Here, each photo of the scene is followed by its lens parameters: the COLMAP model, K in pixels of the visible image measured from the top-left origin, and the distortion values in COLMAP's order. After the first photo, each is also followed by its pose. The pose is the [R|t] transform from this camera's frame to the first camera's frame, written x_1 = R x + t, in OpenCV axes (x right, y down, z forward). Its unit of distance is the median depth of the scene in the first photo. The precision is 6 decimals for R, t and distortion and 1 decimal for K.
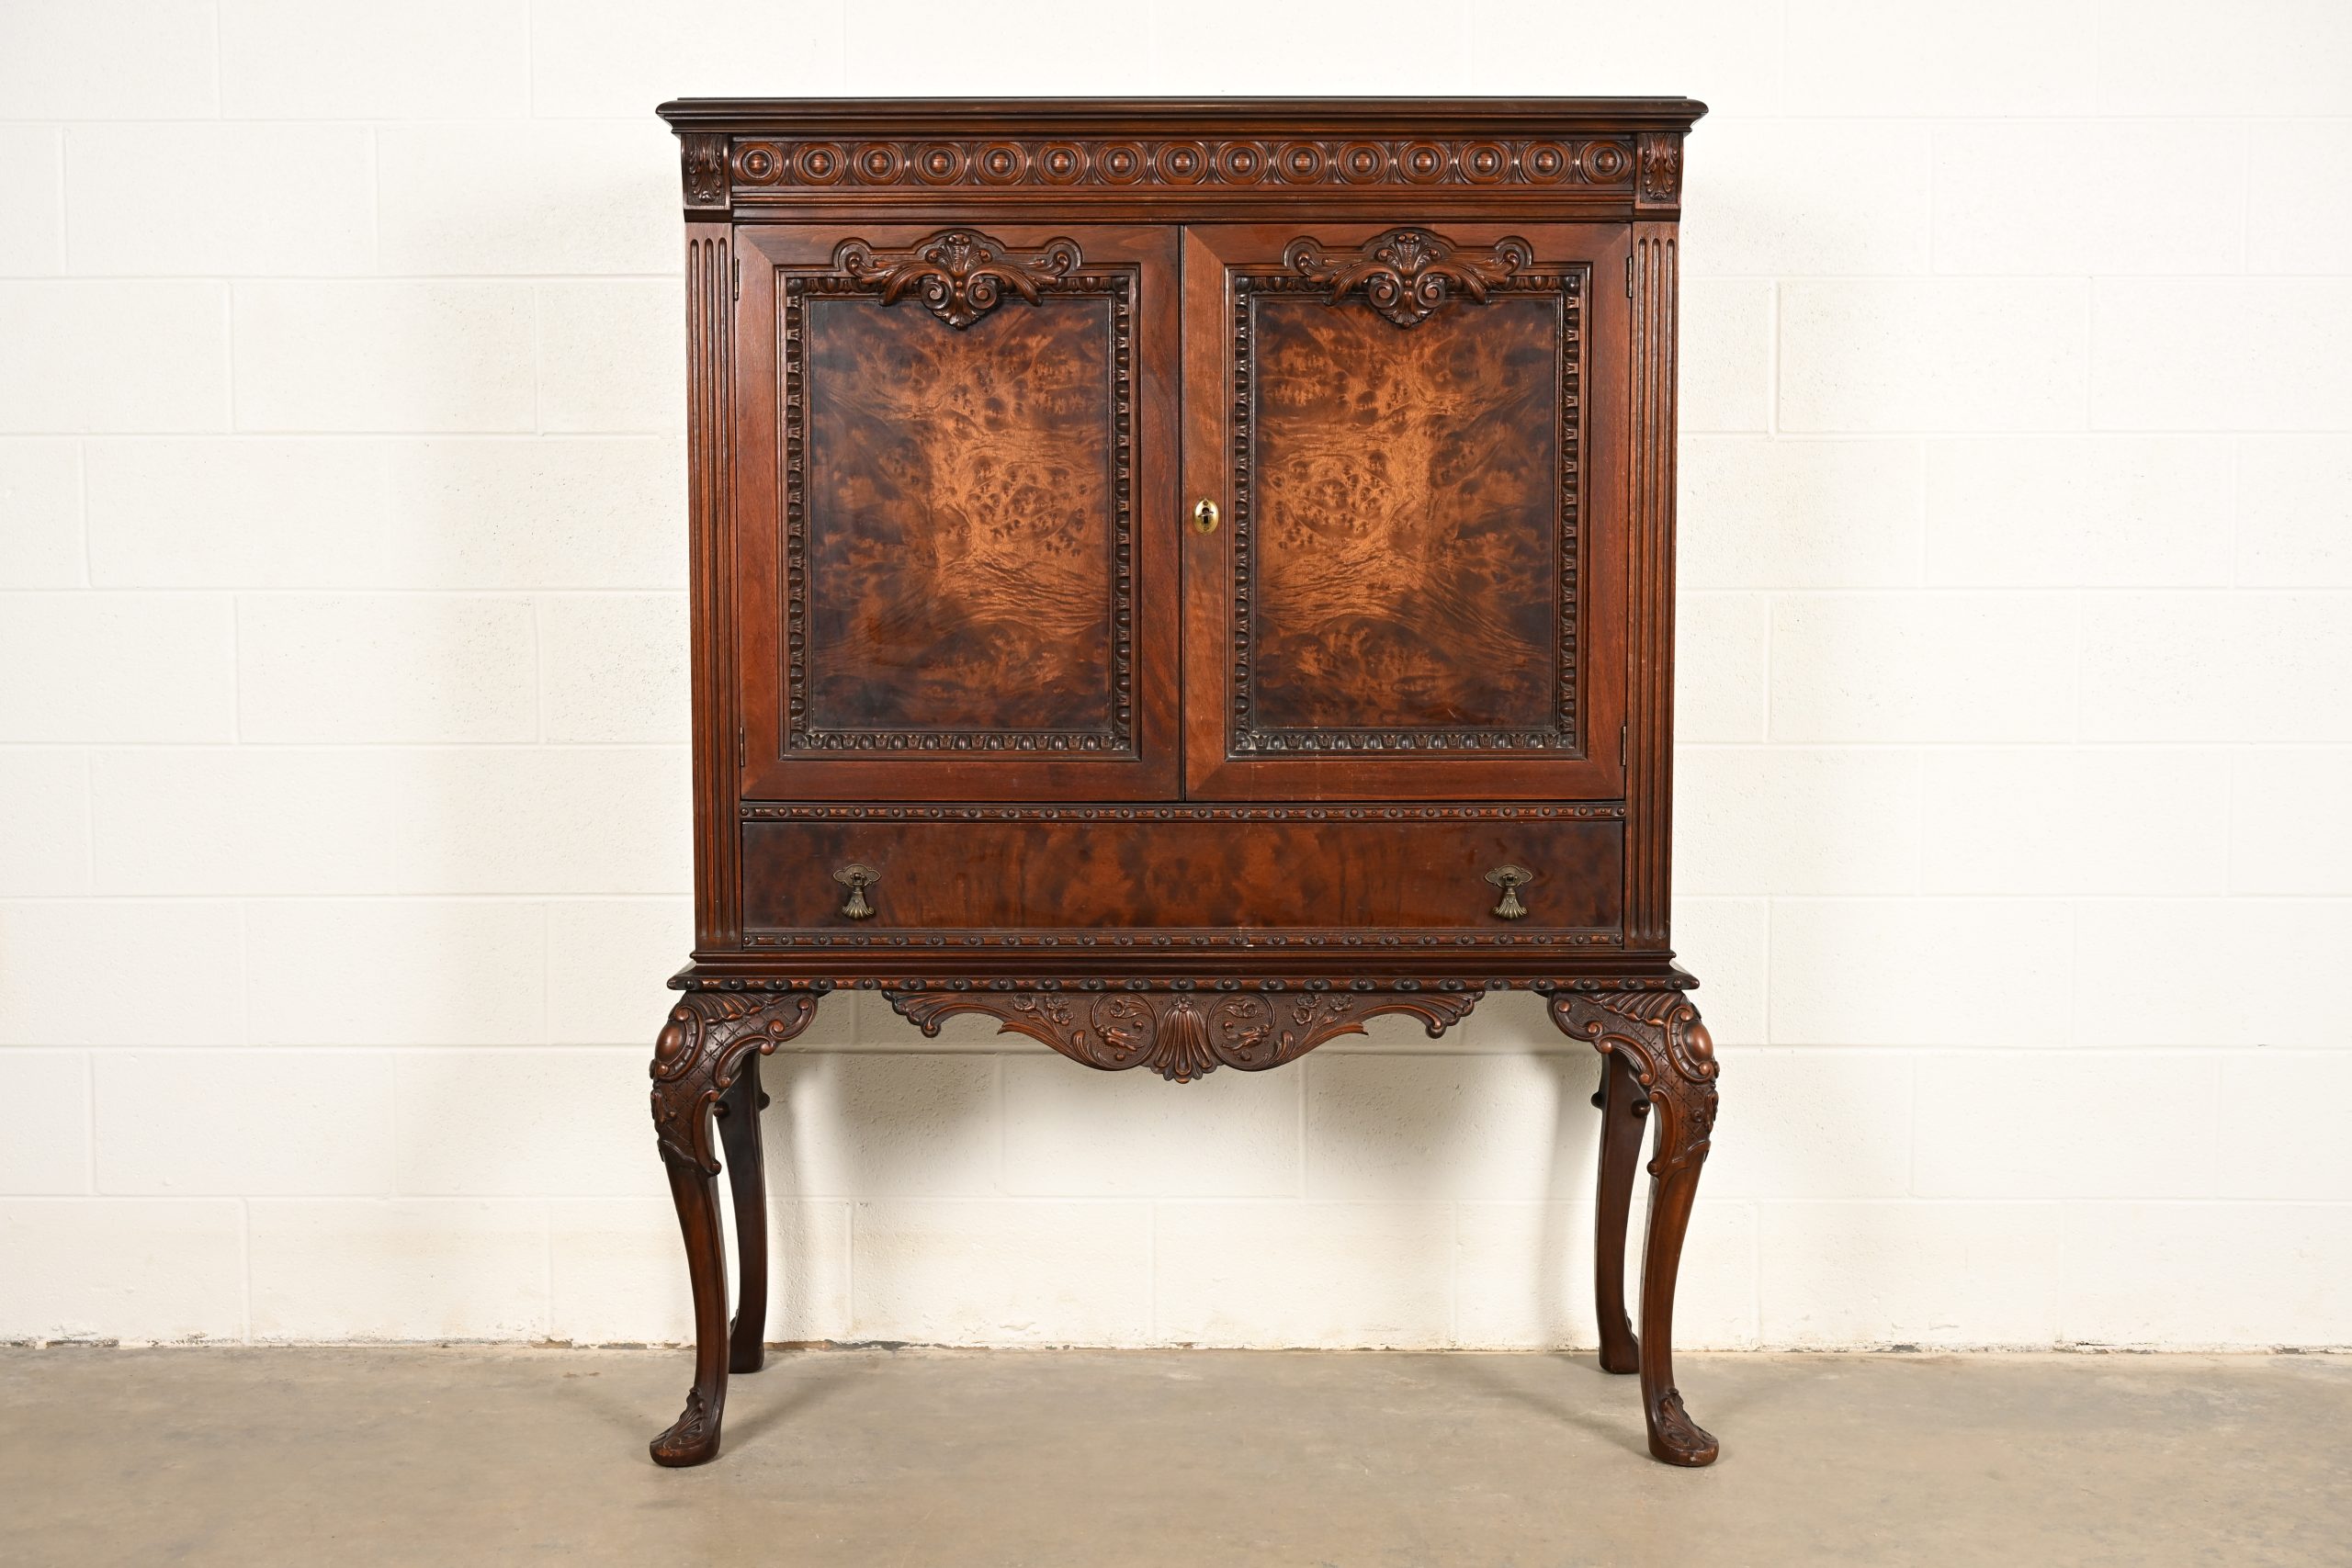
lens RADIAL K [[2829.1, 0, 1175.6], [0, 2829.1, 776.9], [0, 0, 1]] dist [0.012106, -0.009137]
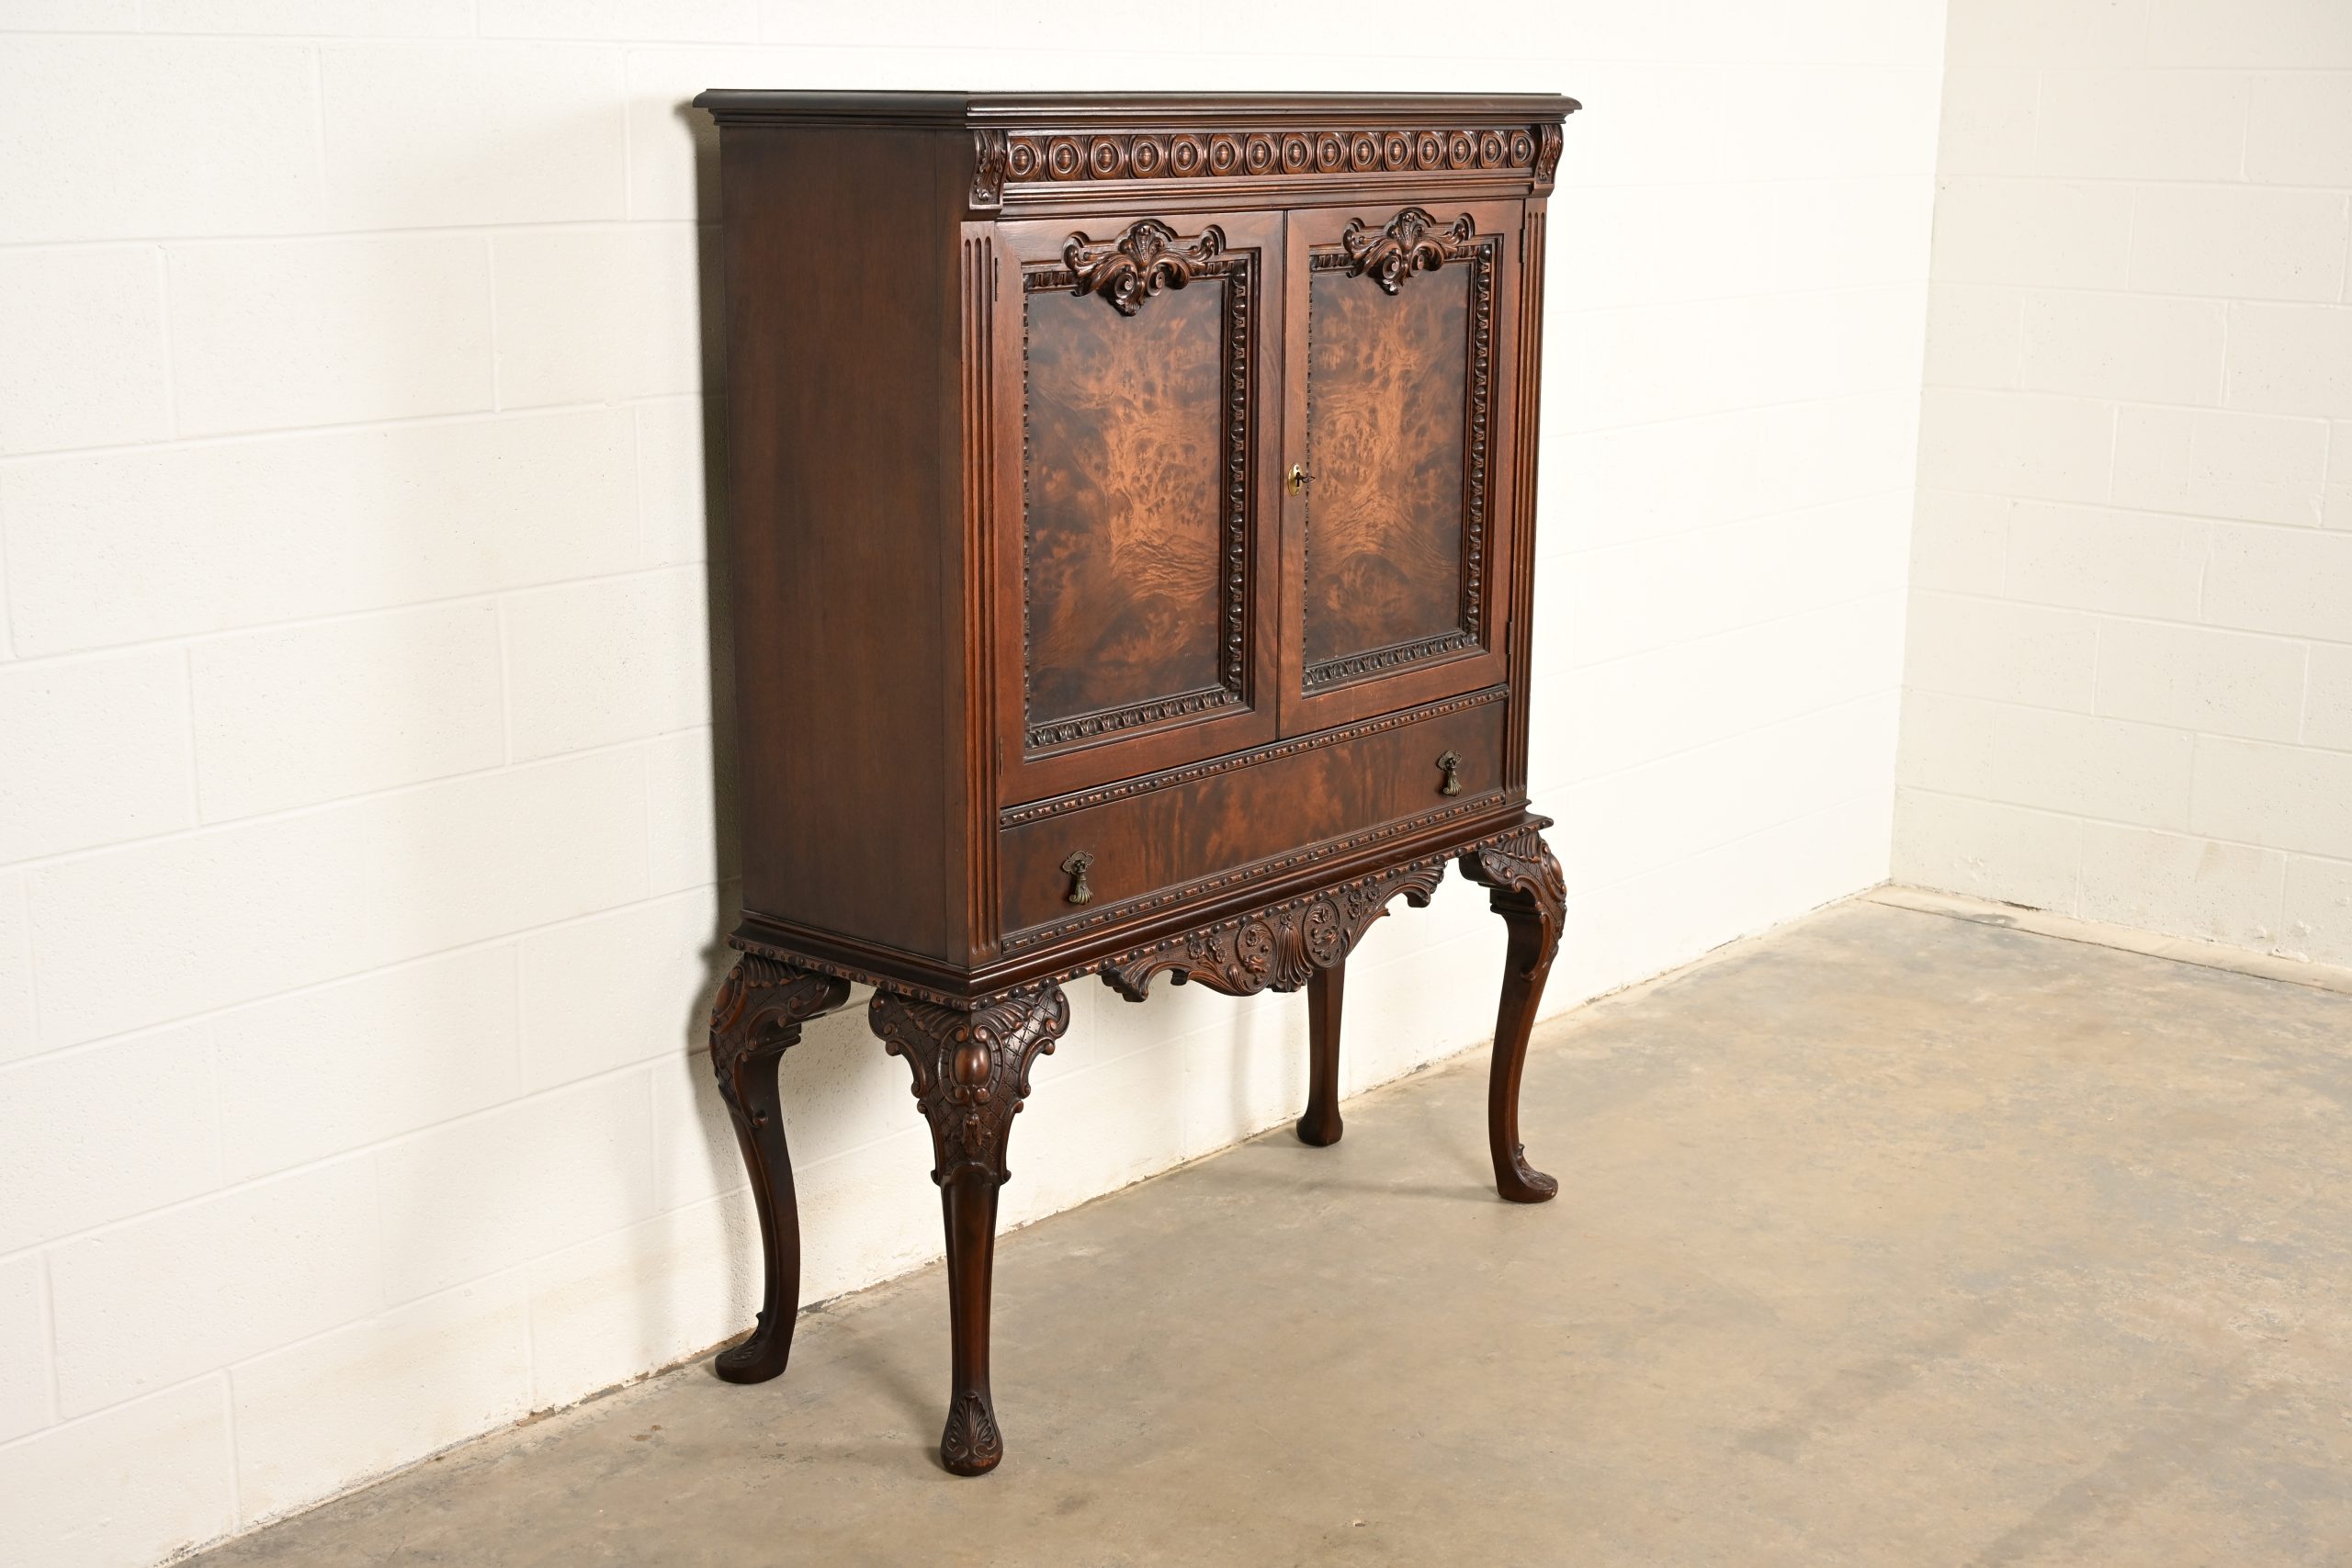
lens RADIAL K [[3021.4, 0, 1177.5], [0, 3021.4, 764.1], [0, 0, 1]] dist [0.020723, -0.017730]
pose [[0.649206, -0.161149, 0.743346, -0.888930], [0.048766, 0.984106, 0.170754, -0.183103], [-0.759048, -0.074604, 0.646746, 0.274230]]
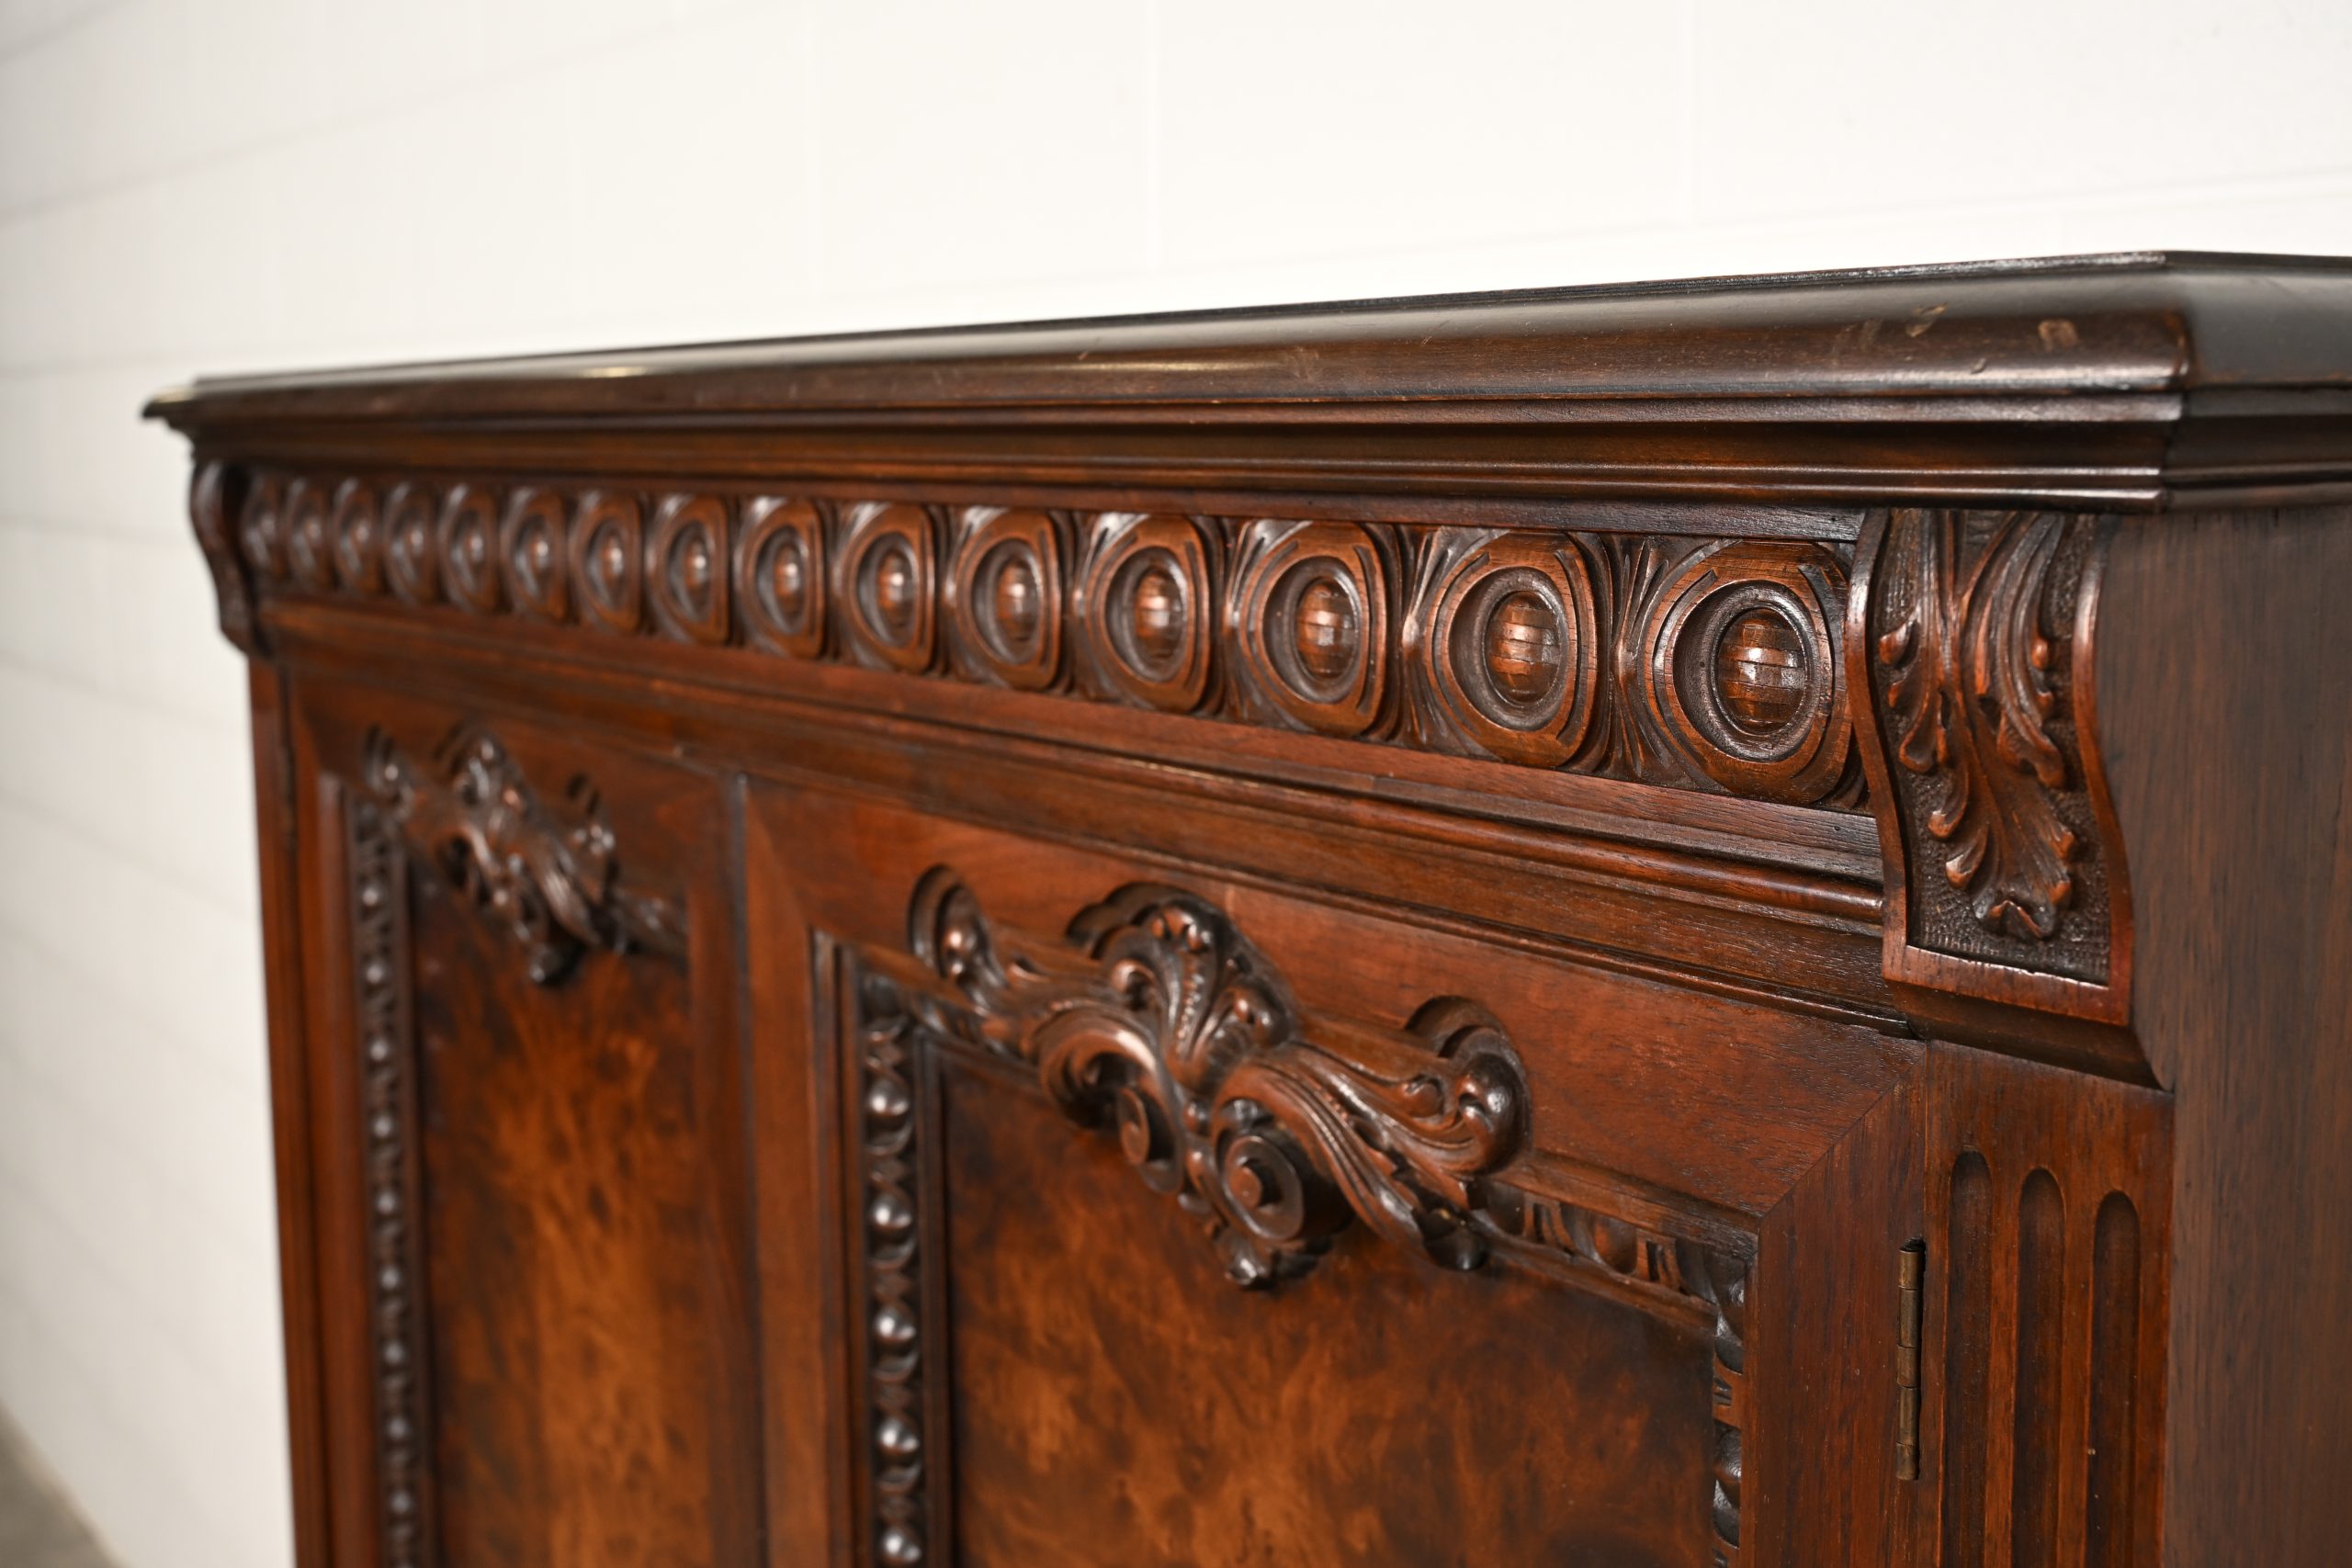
lens RADIAL K [[2832.1, 0, 1193.8], [0, 2832.1, 786.2], [0, 0, 1]] dist [0.011269, -0.002855]
pose [[0.556135, 0.101101, -0.824920, 0.263488], [-0.048629, 0.994831, 0.089141, -0.218004], [0.829668, -0.009459, 0.558177, 0.861666]]
